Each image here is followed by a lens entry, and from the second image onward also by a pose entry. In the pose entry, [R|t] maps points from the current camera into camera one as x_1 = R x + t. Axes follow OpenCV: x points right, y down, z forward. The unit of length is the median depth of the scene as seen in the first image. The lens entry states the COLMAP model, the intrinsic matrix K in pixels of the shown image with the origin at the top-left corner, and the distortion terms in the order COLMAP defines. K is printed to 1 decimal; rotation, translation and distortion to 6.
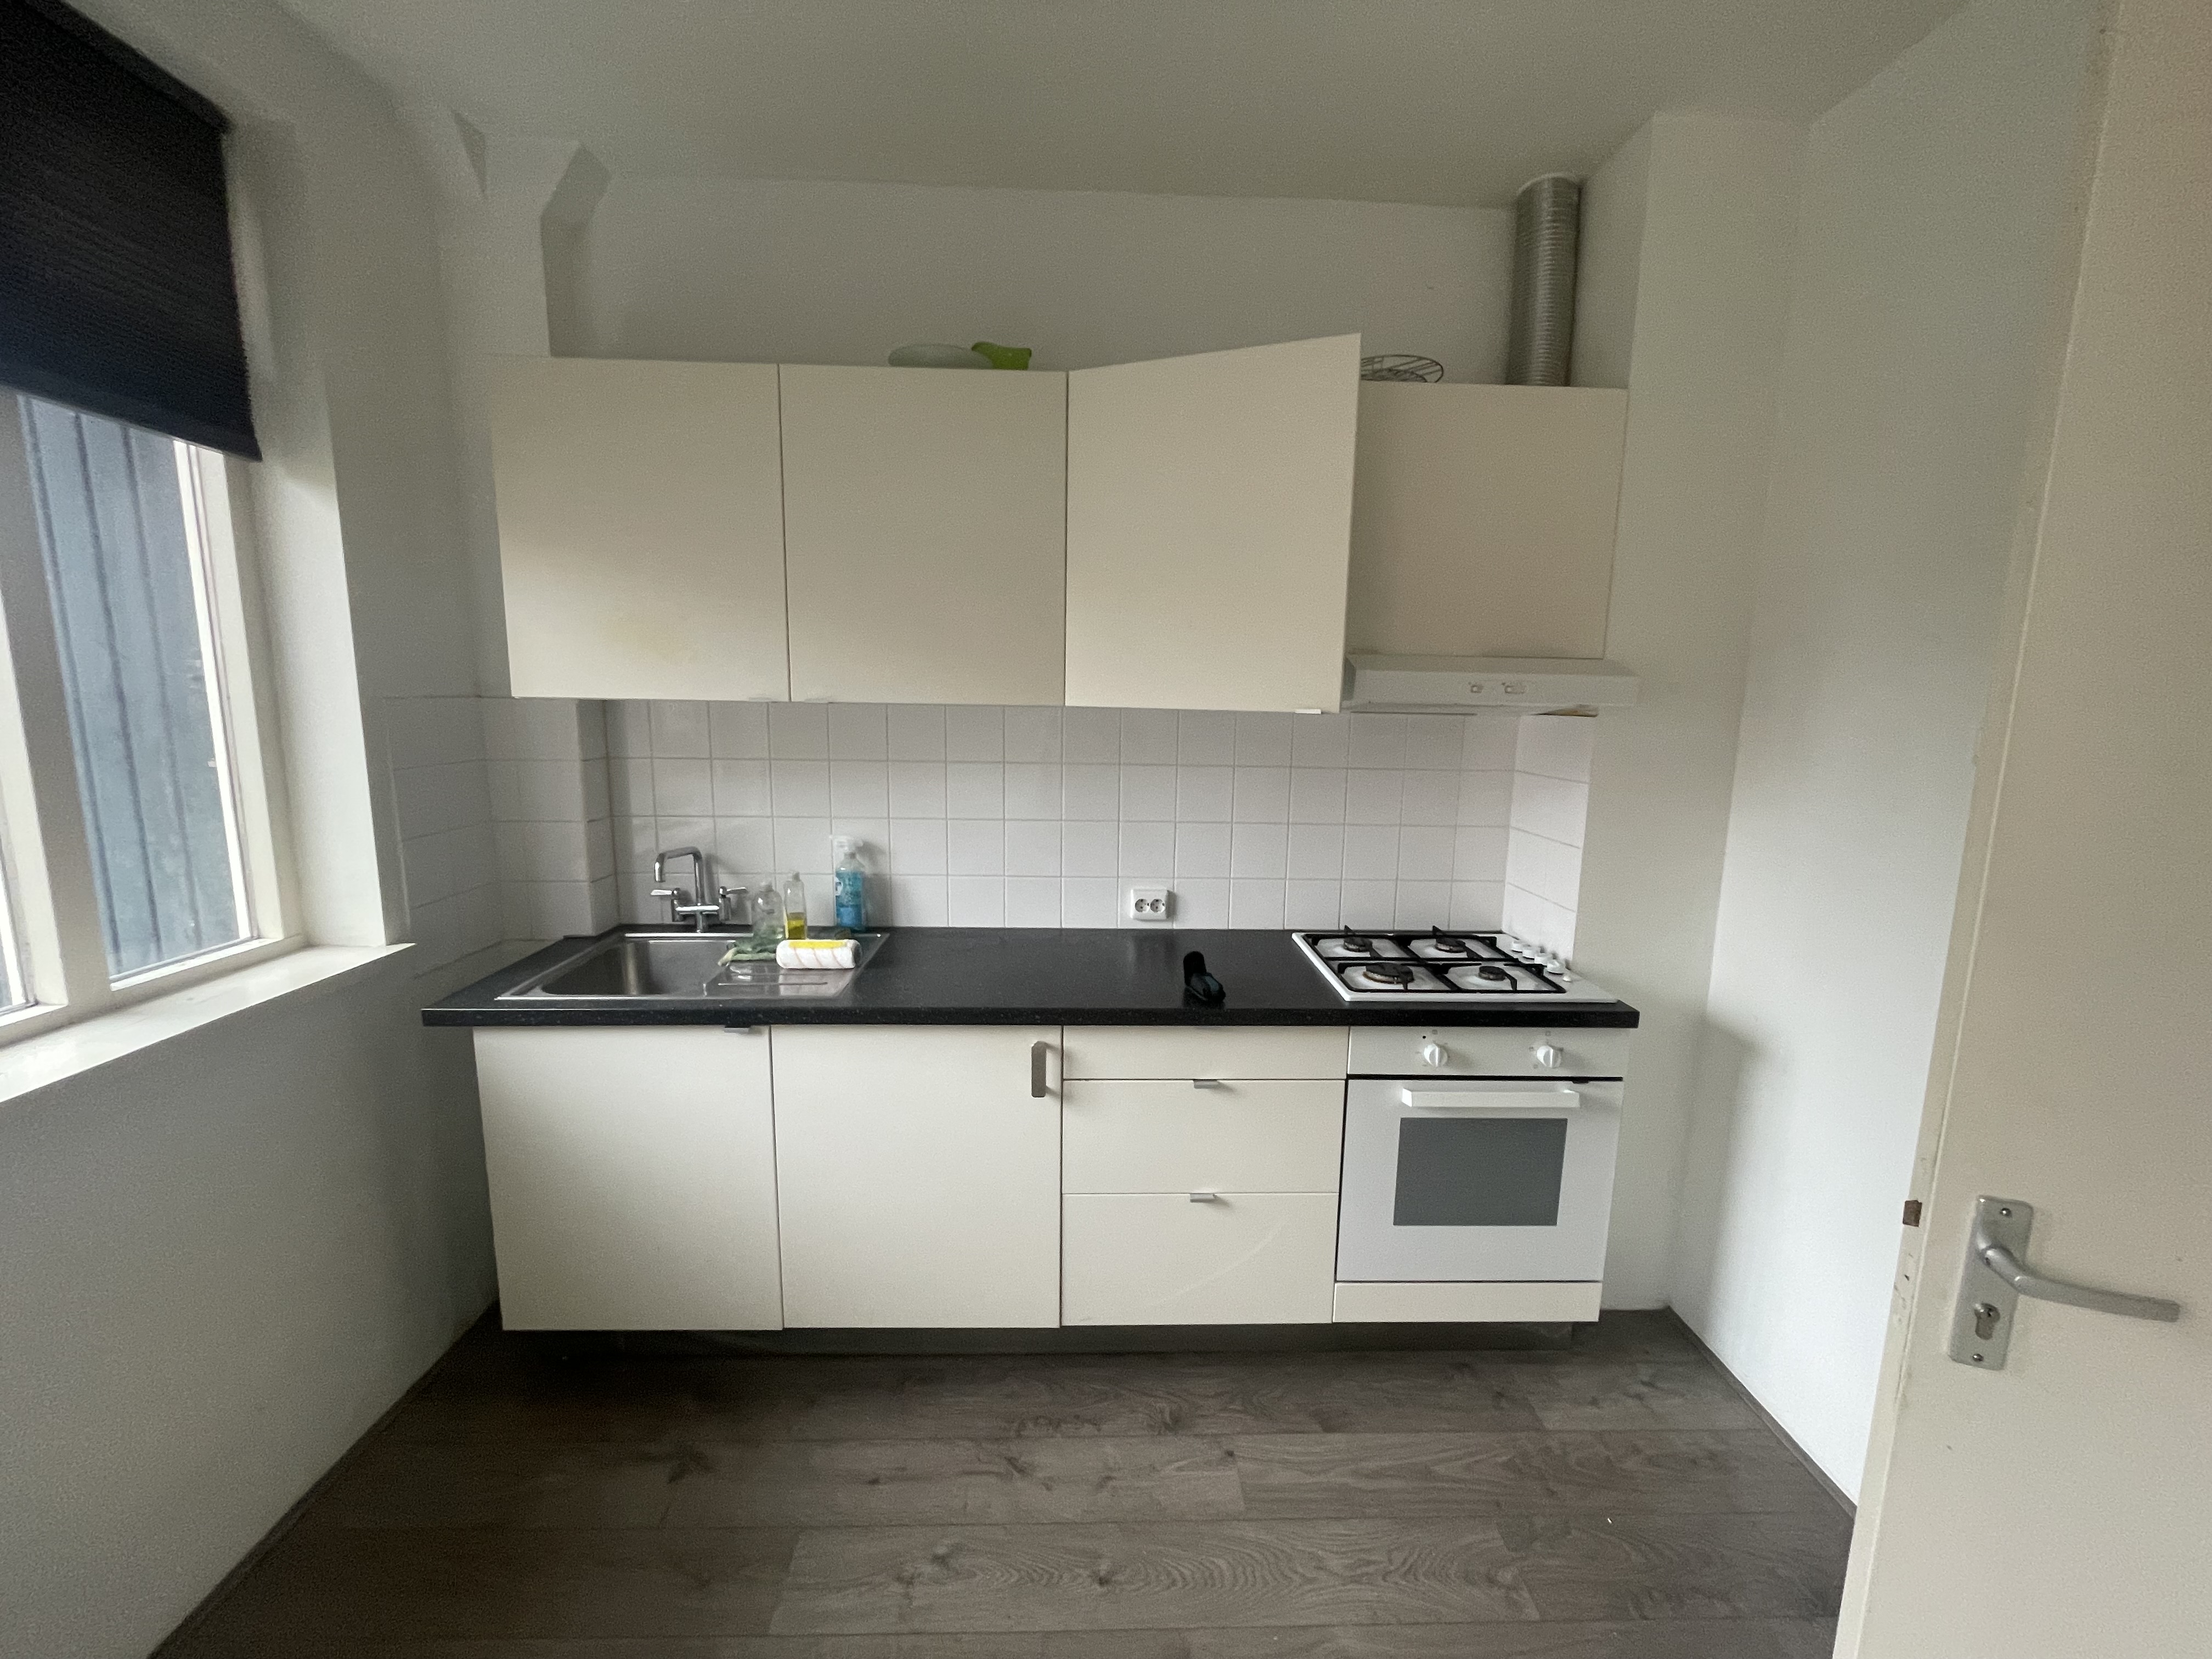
lens RADIAL K [[895.2, 0, 1106.1], [0, 895.2, 828.6], [0, 0, 1]] dist [-0.002467, 0.000532]
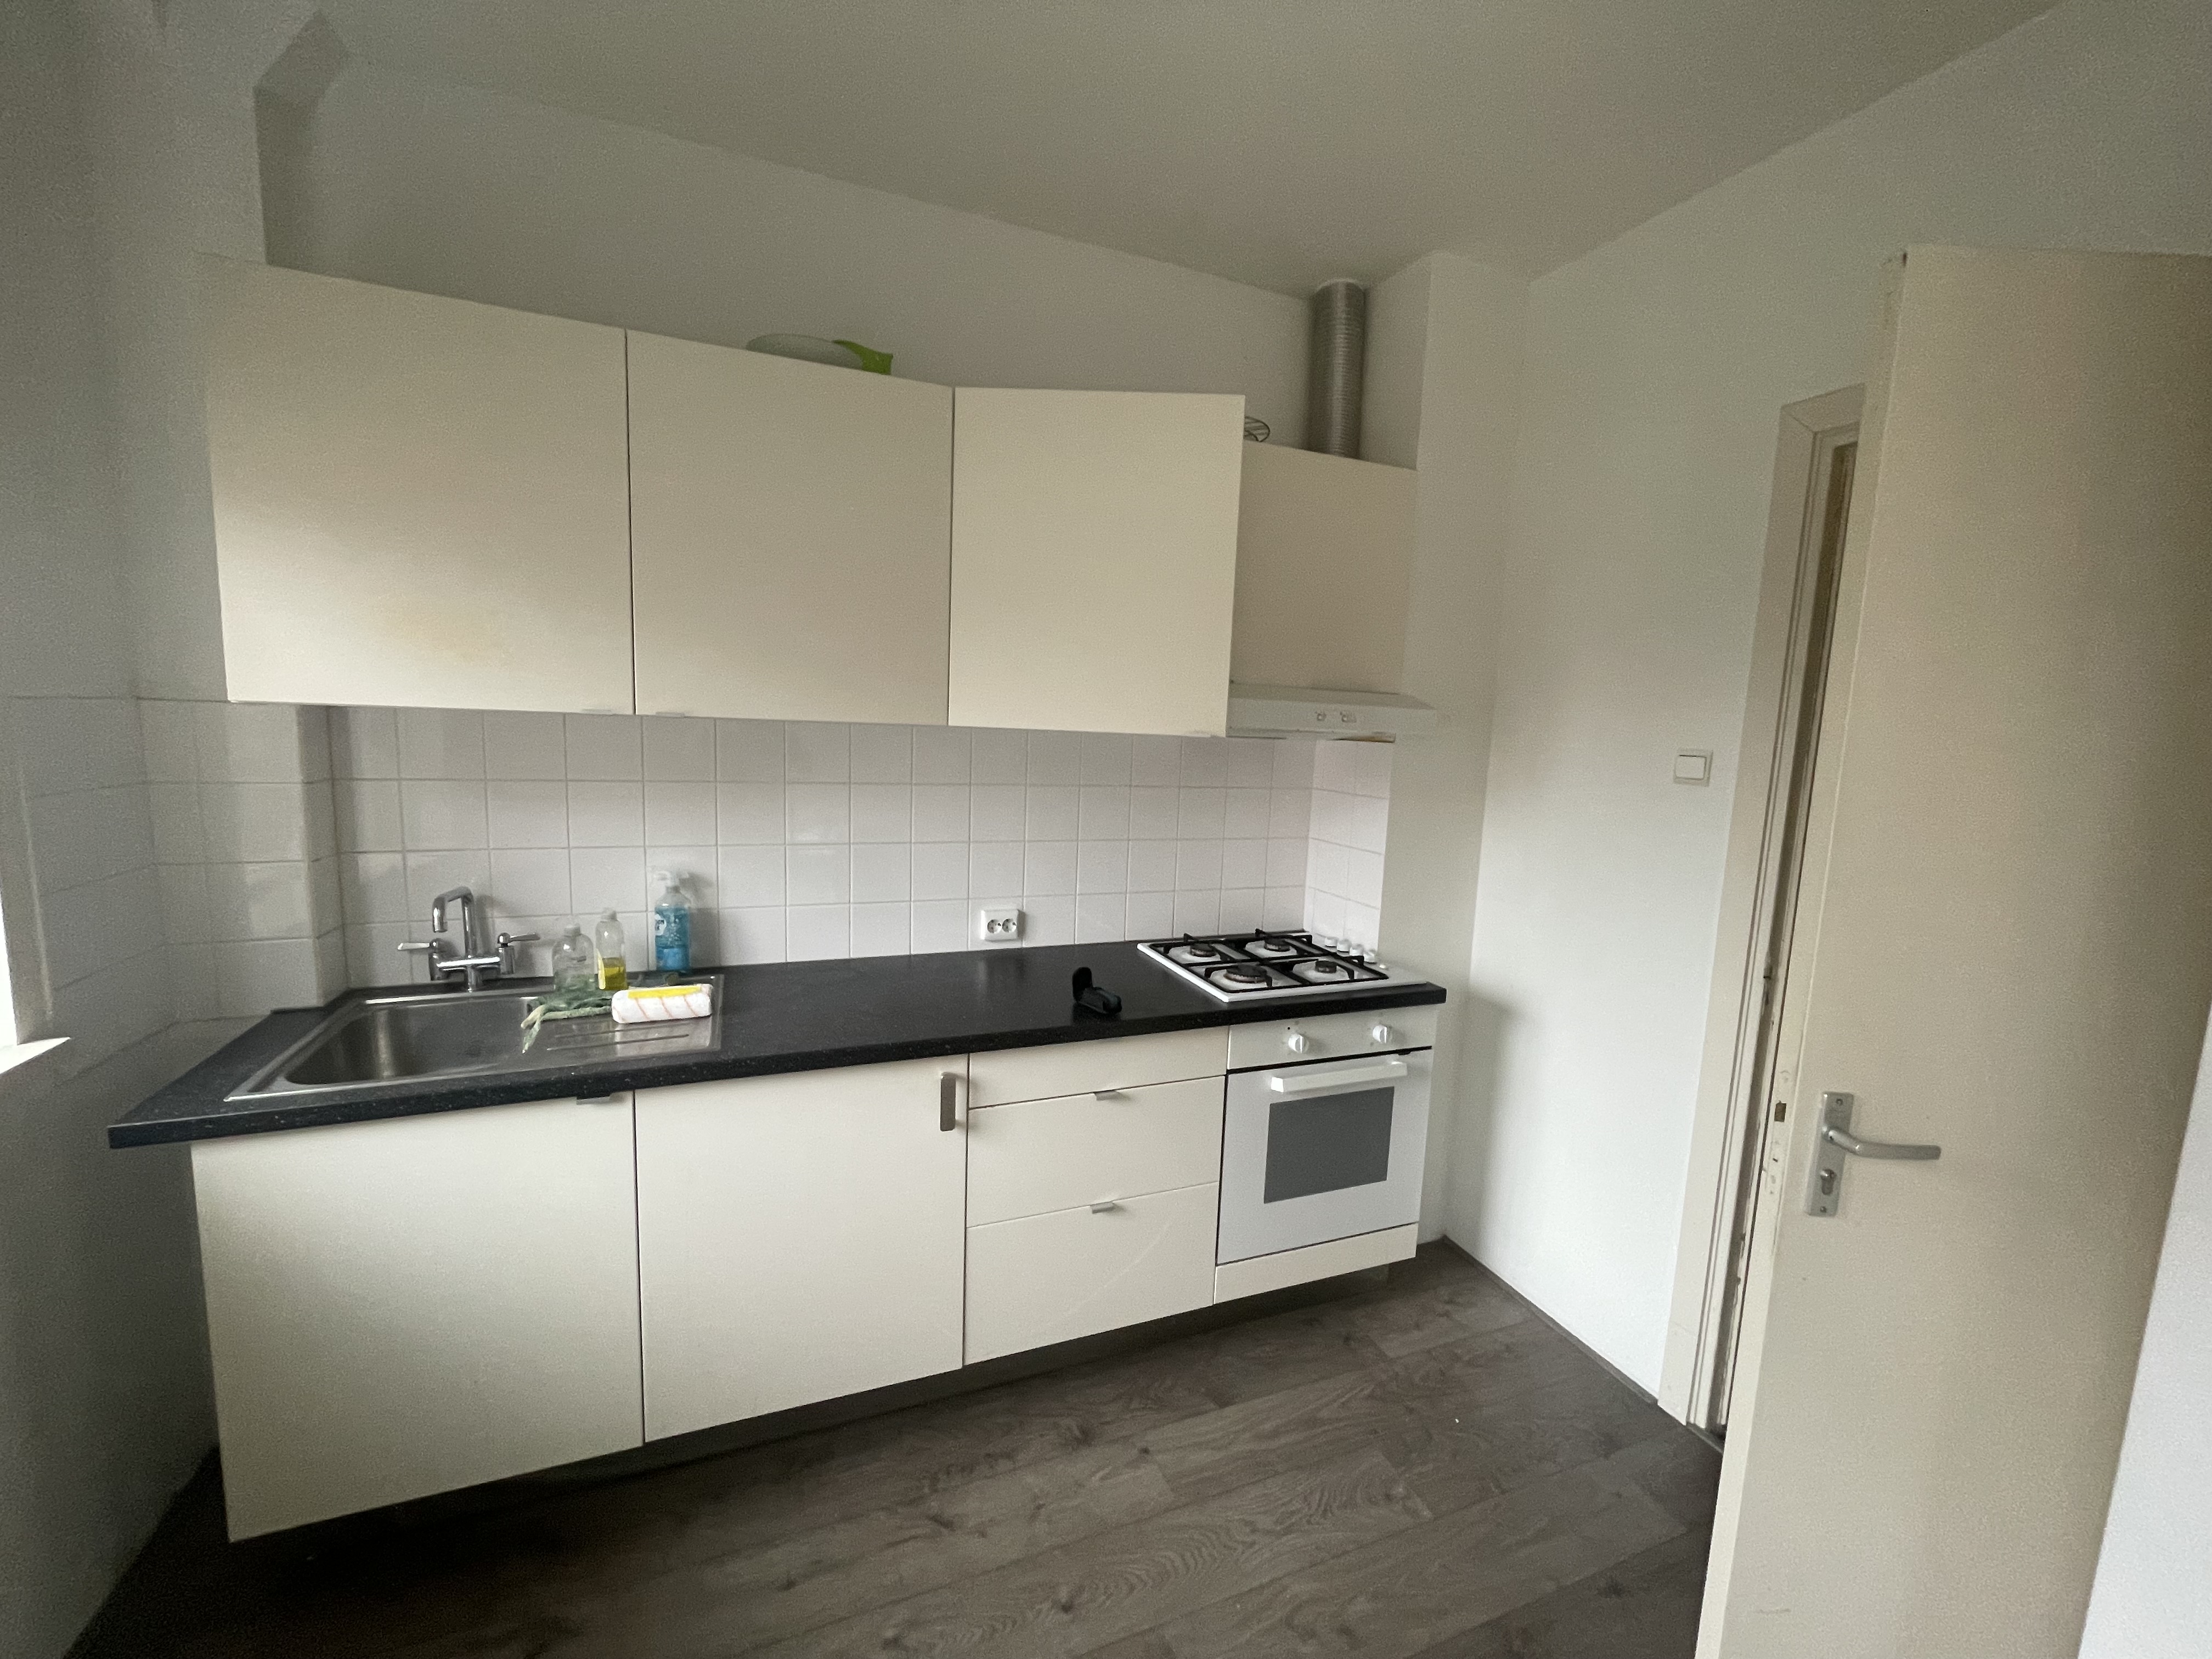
lens RADIAL K [[895.2, 0, 1104.8], [0, 895.2, 829.9], [0, 0, 1]] dist [-0.002467, 0.000532]
pose [[0.937164, -0.022457, 0.348167, -0.234408], [0.028446, 0.999522, -0.012098, -0.006738], [-0.347728, 0.021242, 0.937355, 0.029708]]
